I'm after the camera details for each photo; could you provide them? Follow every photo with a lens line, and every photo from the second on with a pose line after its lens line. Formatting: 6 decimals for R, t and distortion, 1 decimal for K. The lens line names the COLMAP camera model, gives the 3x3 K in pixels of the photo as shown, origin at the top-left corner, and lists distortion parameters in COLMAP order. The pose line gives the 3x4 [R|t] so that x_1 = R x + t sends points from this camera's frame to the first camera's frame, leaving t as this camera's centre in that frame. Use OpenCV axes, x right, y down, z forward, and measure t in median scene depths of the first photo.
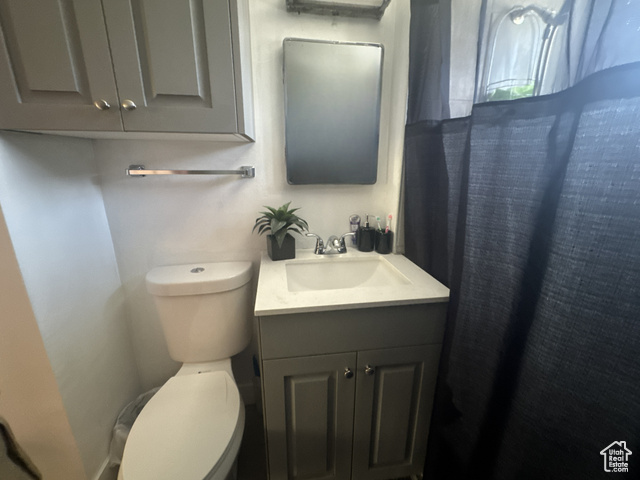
lens RADIAL K [[280.5, 0, 320.0], [0, 280.5, 240.0], [0, 0, 1]] dist [-0.000945, -0.000164]
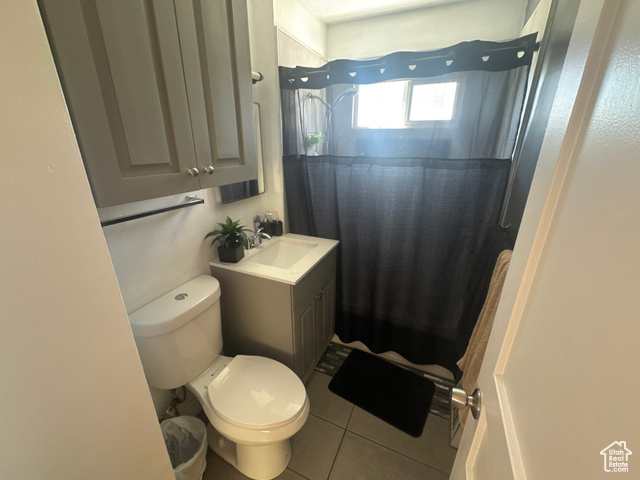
lens RADIAL K [[254.7, 0, 320.0], [0, 254.7, 240.0], [0, 0, 1]] dist [0.000575, -0.000097]
pose [[0.551464, -0.297777, 0.779241, -0.854787], [0.229081, 0.952265, 0.201776, -0.181557], [-0.802128, 0.067237, 0.593355, -0.043156]]
